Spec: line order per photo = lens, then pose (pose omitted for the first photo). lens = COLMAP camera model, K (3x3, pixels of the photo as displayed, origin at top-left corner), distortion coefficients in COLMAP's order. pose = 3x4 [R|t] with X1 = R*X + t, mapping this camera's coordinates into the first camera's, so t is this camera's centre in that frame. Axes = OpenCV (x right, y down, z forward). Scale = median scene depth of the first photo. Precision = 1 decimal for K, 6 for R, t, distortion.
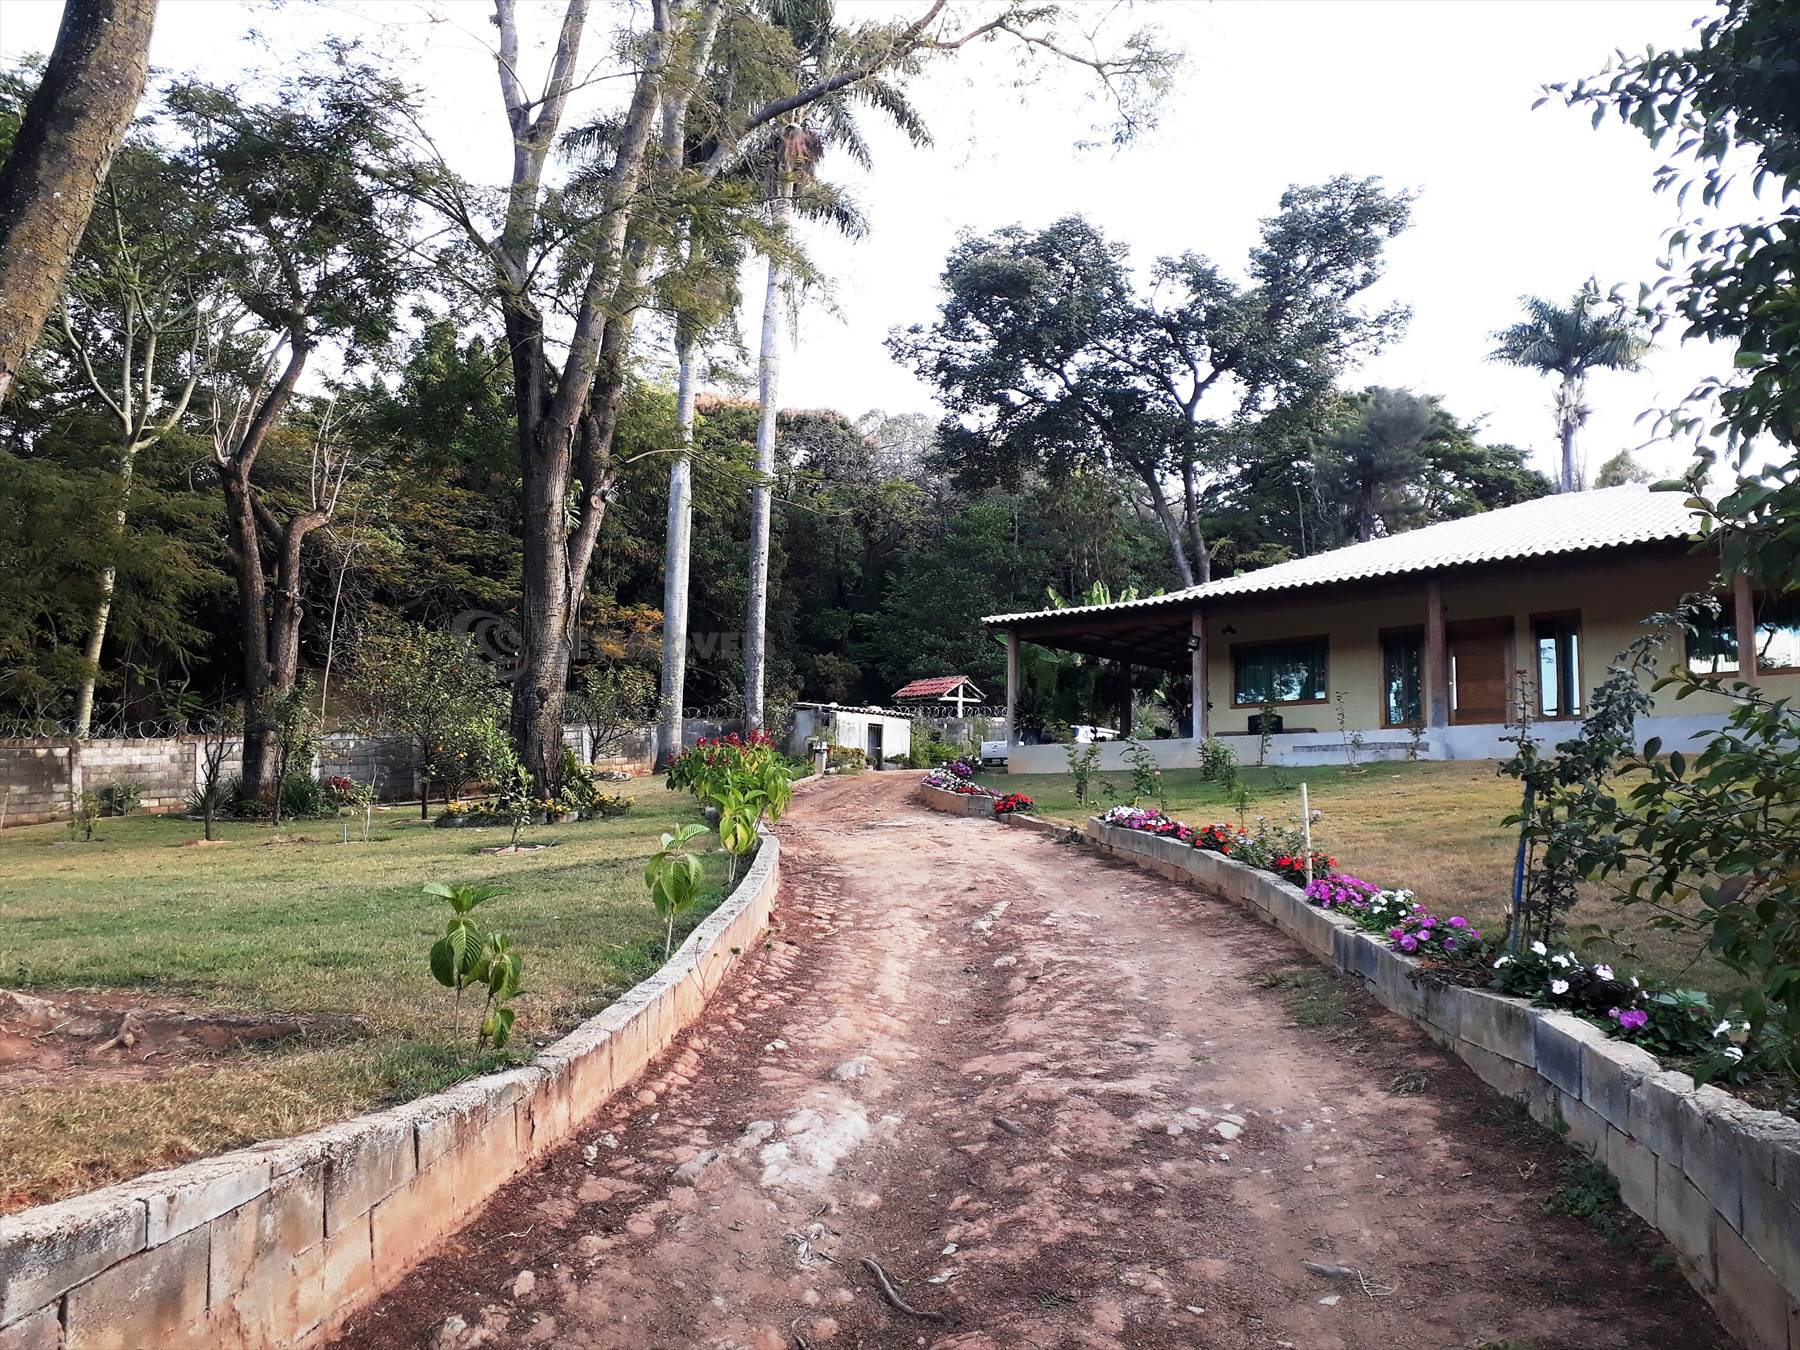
lens RADIAL K [[1419.4, 0, 915.1], [0, 1419.4, 686.1], [0, 0, 1]] dist [0.173199, -0.363789]
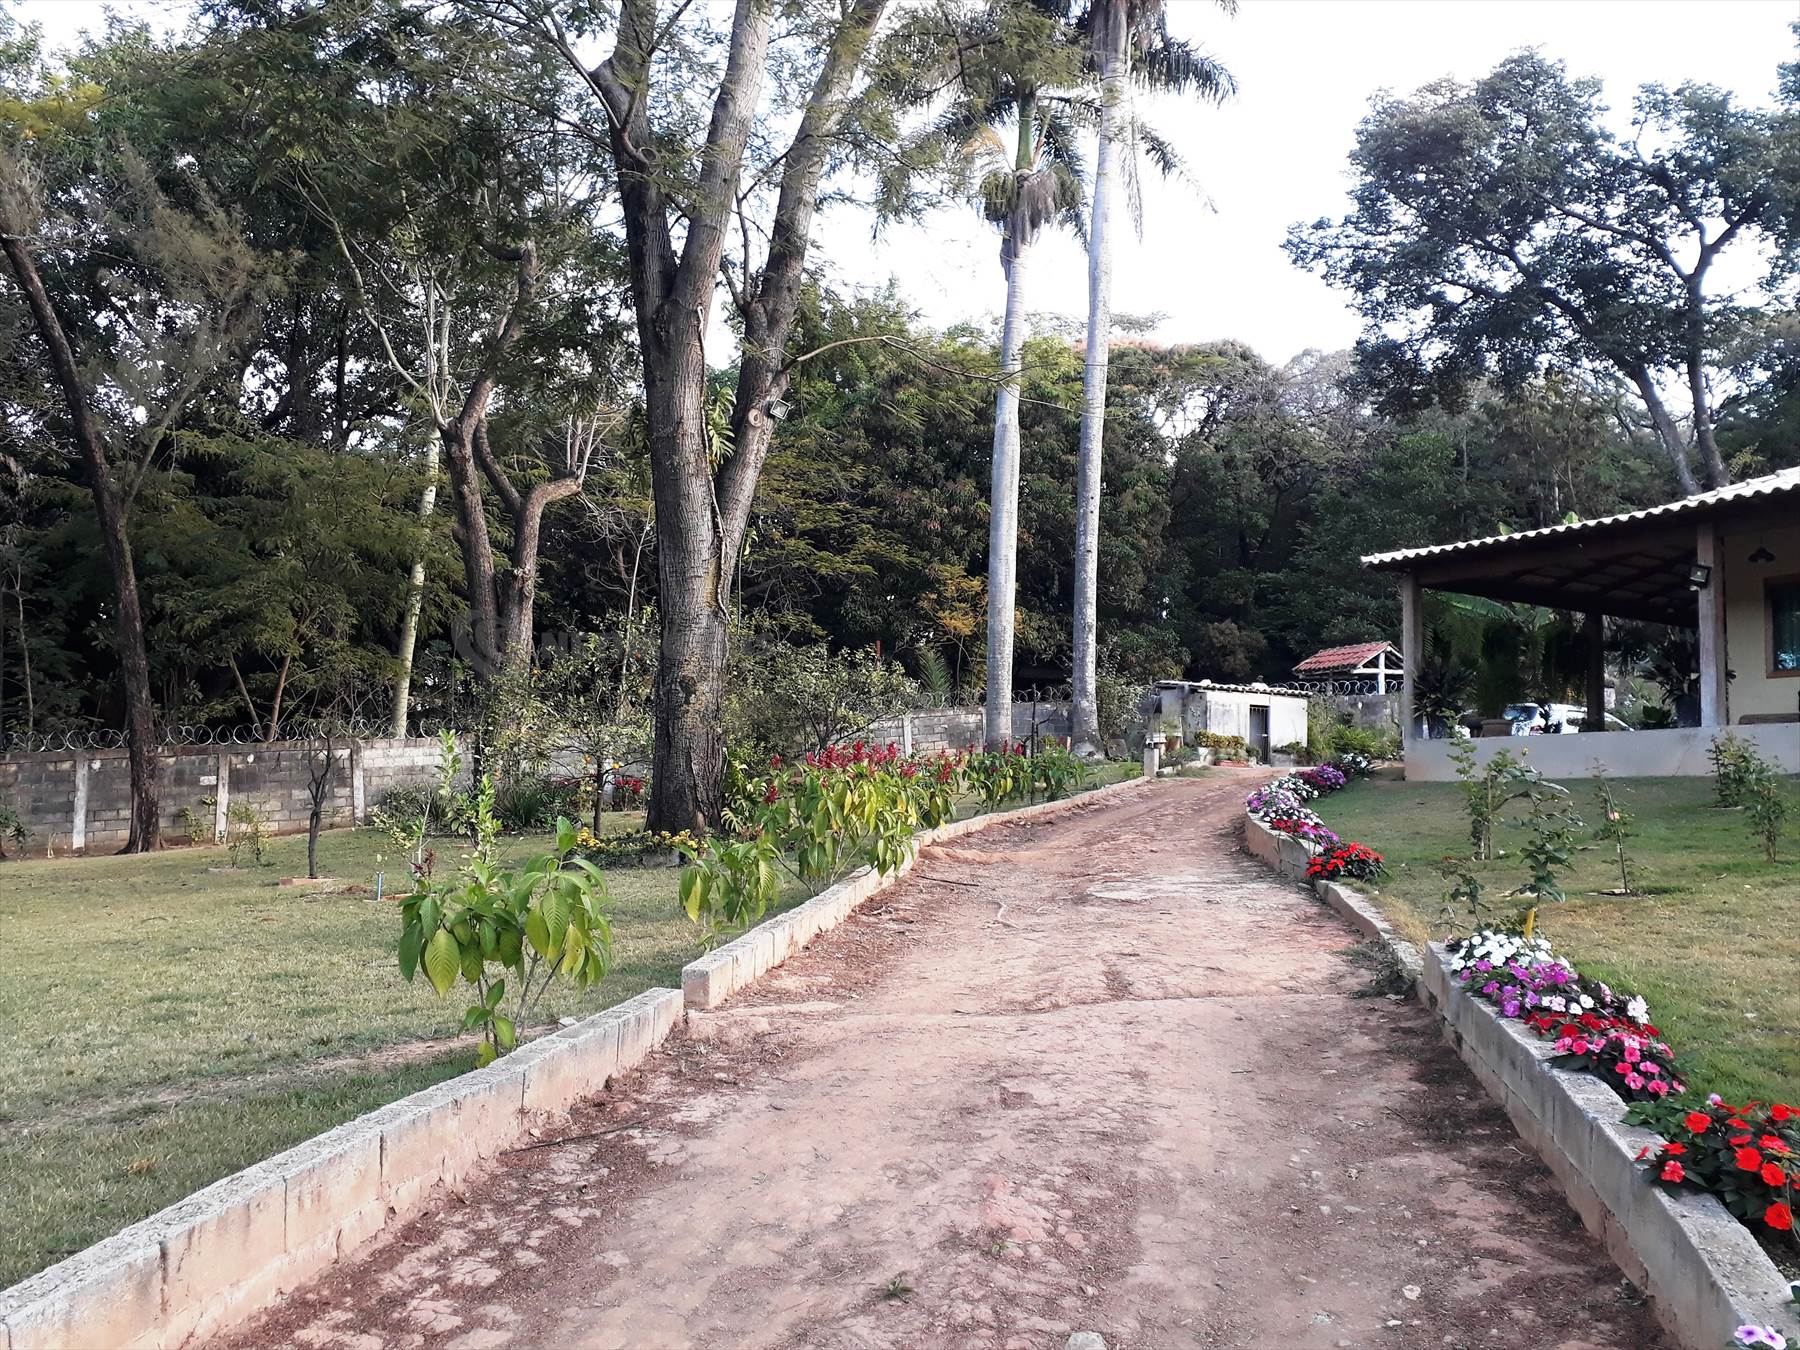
lens RADIAL K [[1425.4, 0, 911.1], [0, 1425.4, 677.2], [0, 0, 1]] dist [0.042041, -0.046300]
pose [[0.949260, -0.024037, -0.313573, 0.038468], [0.027477, 0.999601, 0.006555, 0.000140], [0.313290, -0.014838, 0.949541, 0.178377]]
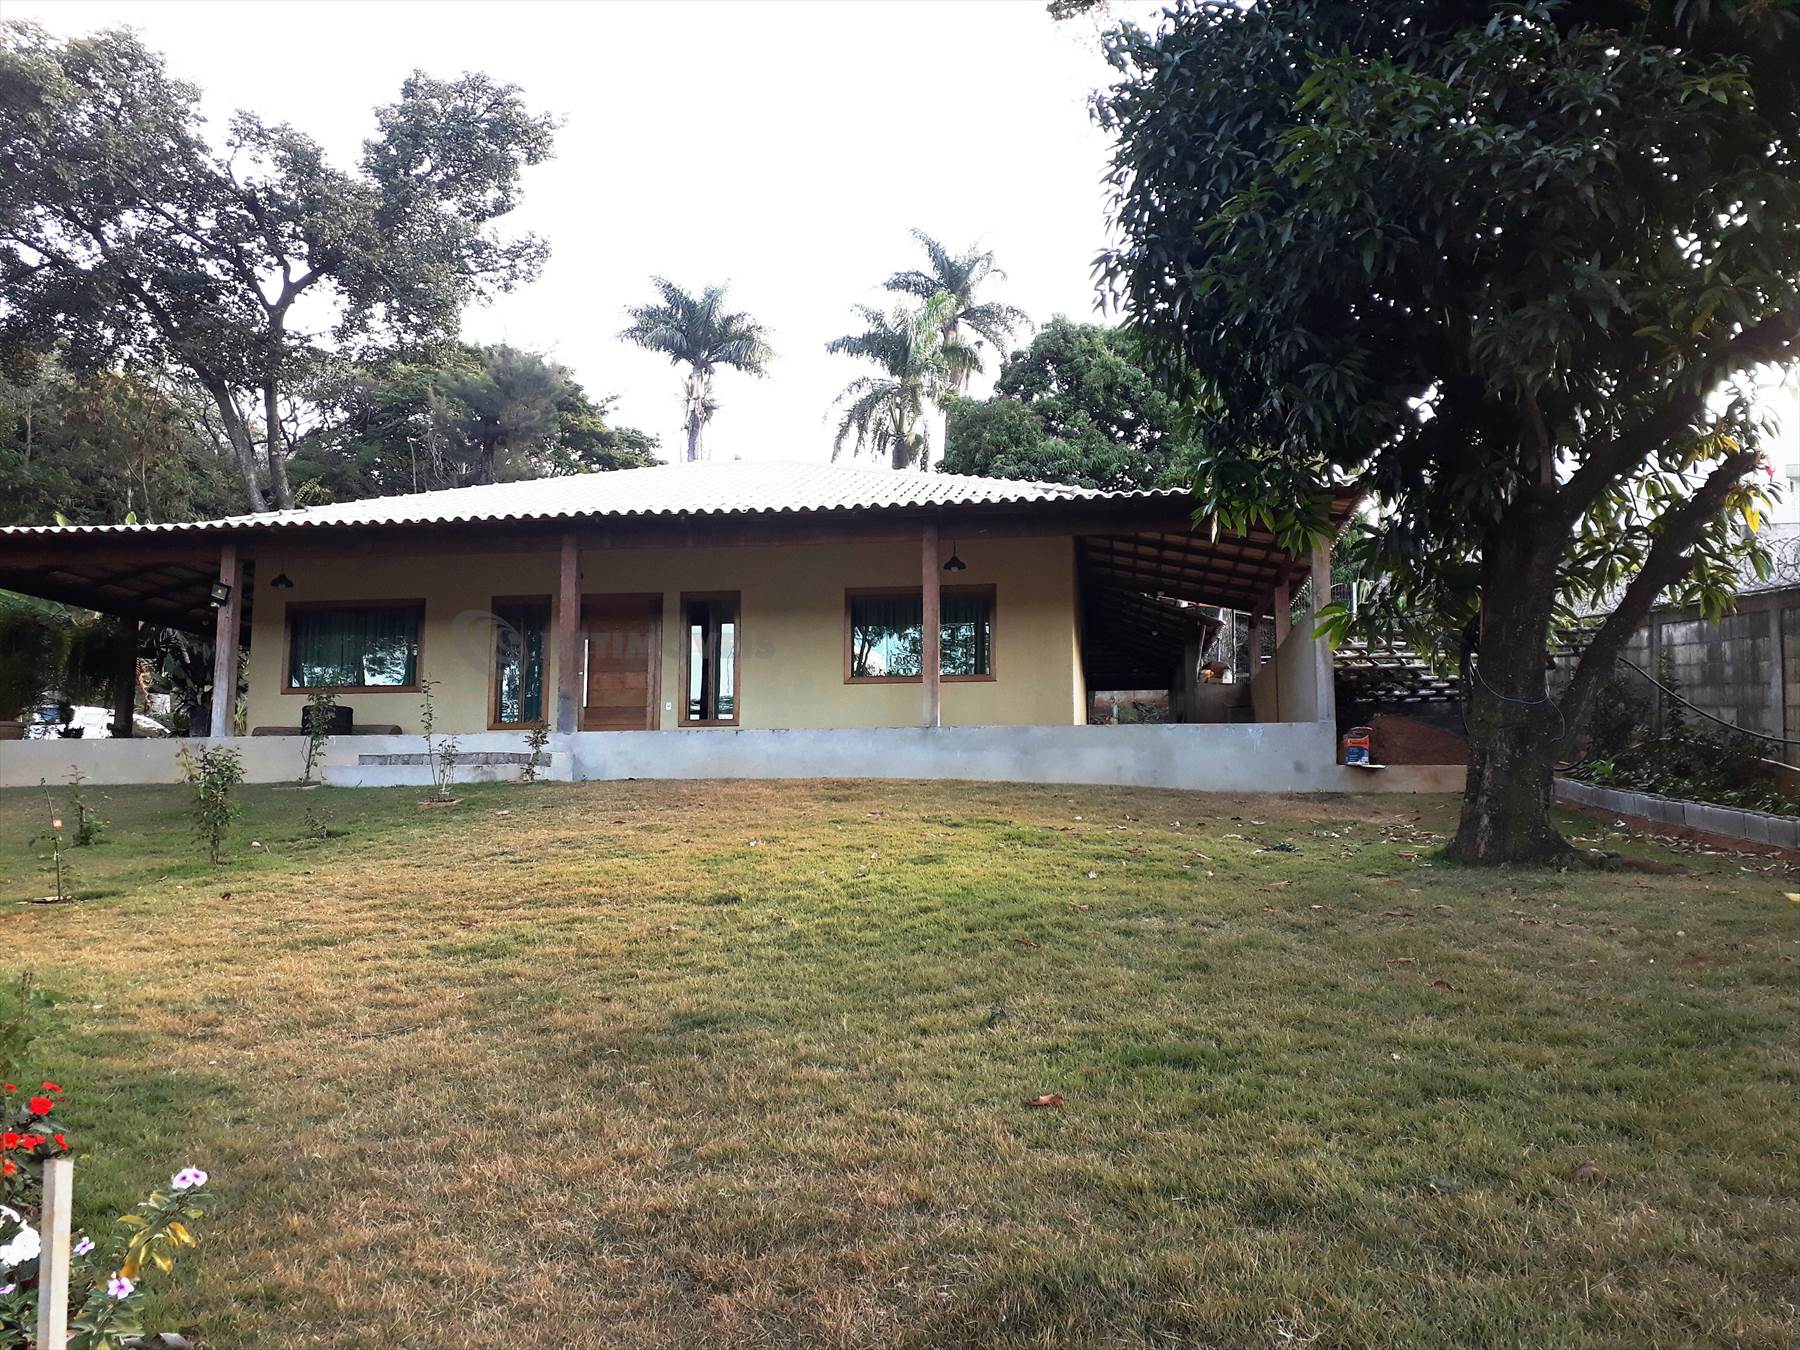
lens RADIAL K [[1427.8, 0, 915.9], [0, 1427.8, 679.0], [0, 0, 1]] dist [0.028983, -0.018978]
pose [[0.825465, 0.046188, 0.562561, 0.054434], [-0.050621, 0.998688, -0.007717, -0.001539], [-0.562179, -0.022108, 0.826720, 0.163673]]
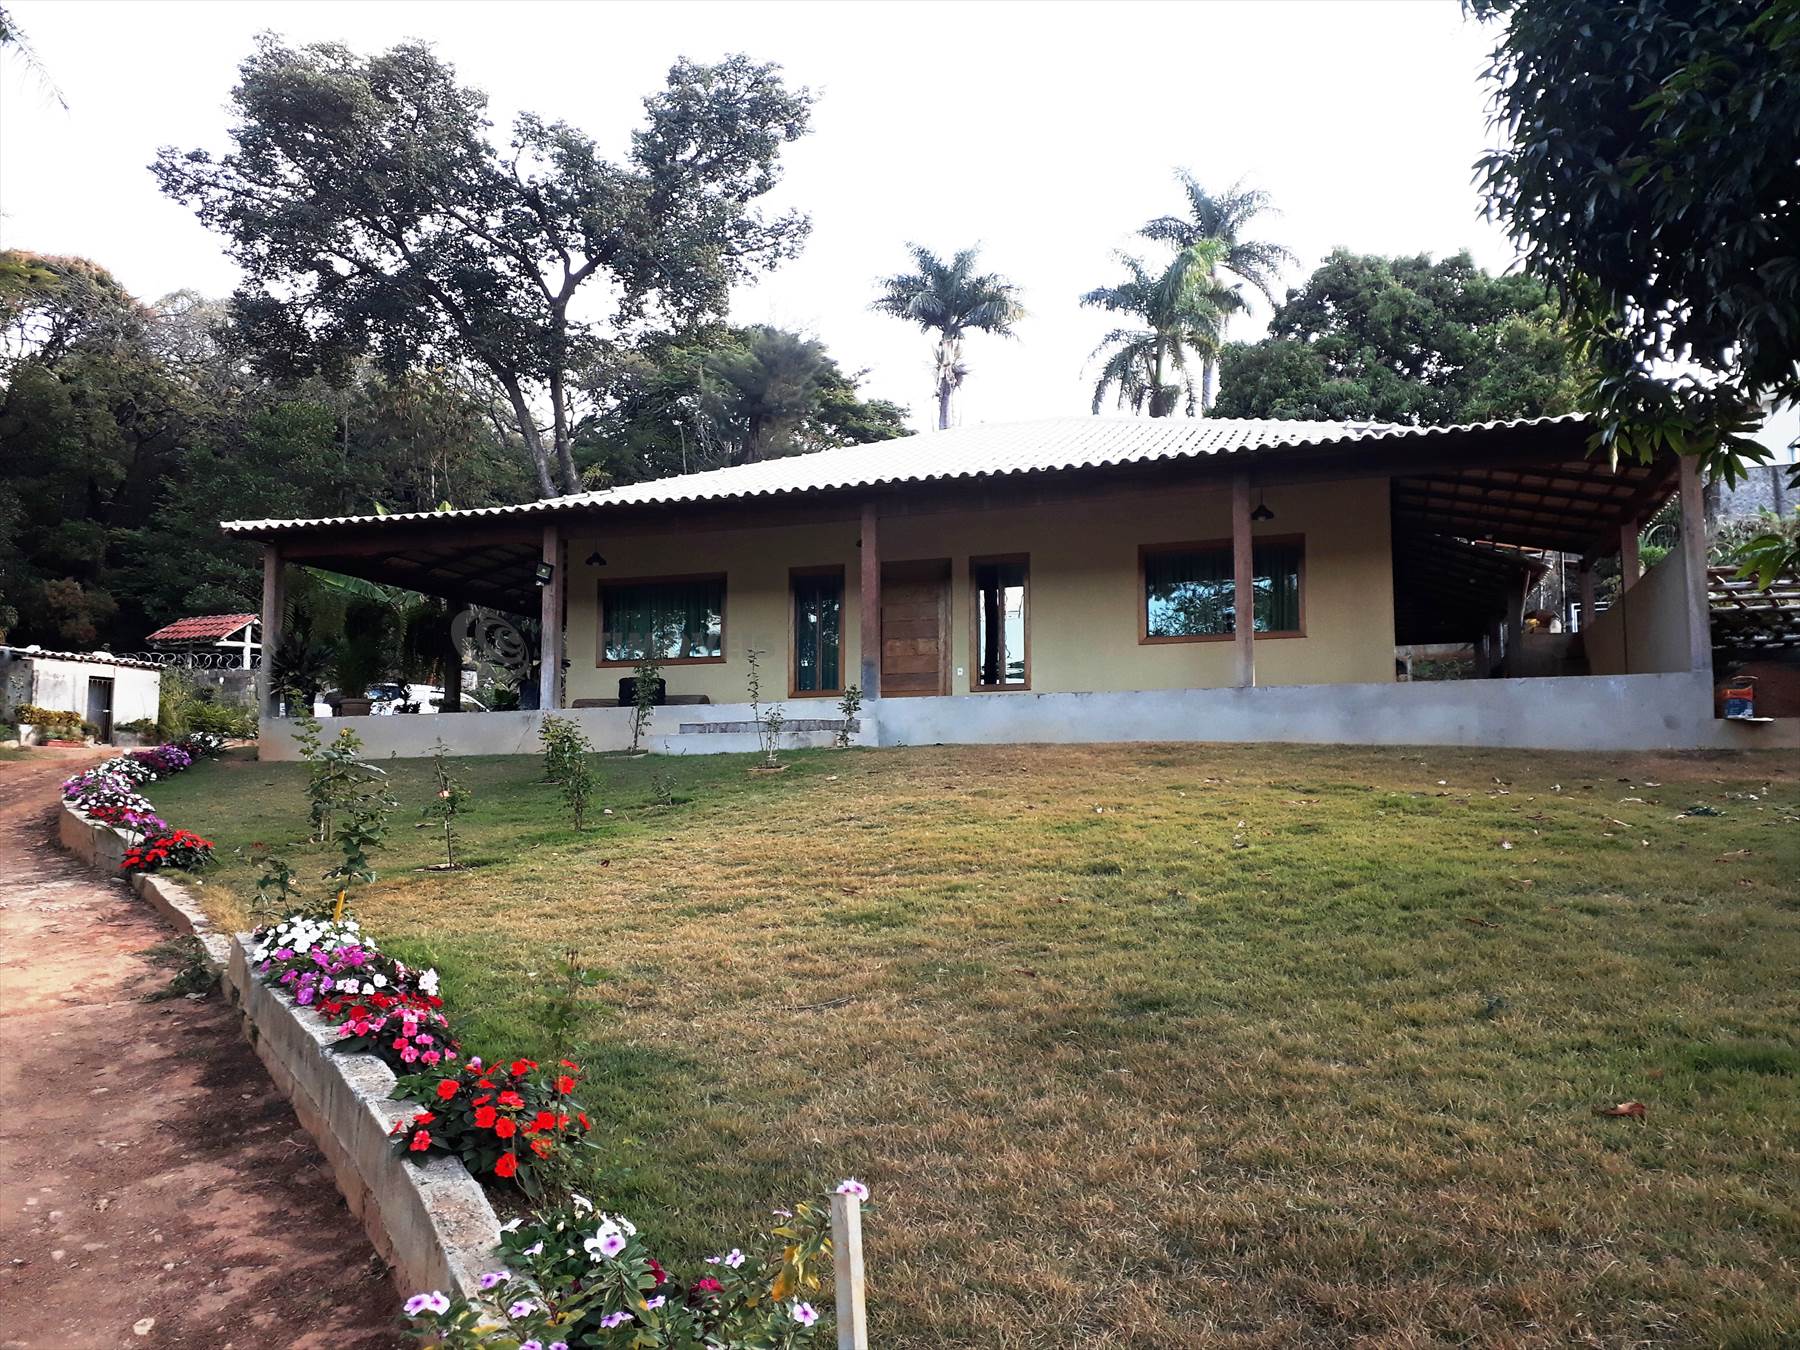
lens RADIAL K [[1427.8, 0, 915.9], [0, 1427.8, 679.0], [0, 0, 1]] dist [0.028983, -0.018978]
pose [[0.909353, 0.014319, 0.415780, 0.044059], [-0.026539, 0.999368, 0.023628, -0.000116], [-0.415179, -0.032521, 0.909158, 0.180686]]
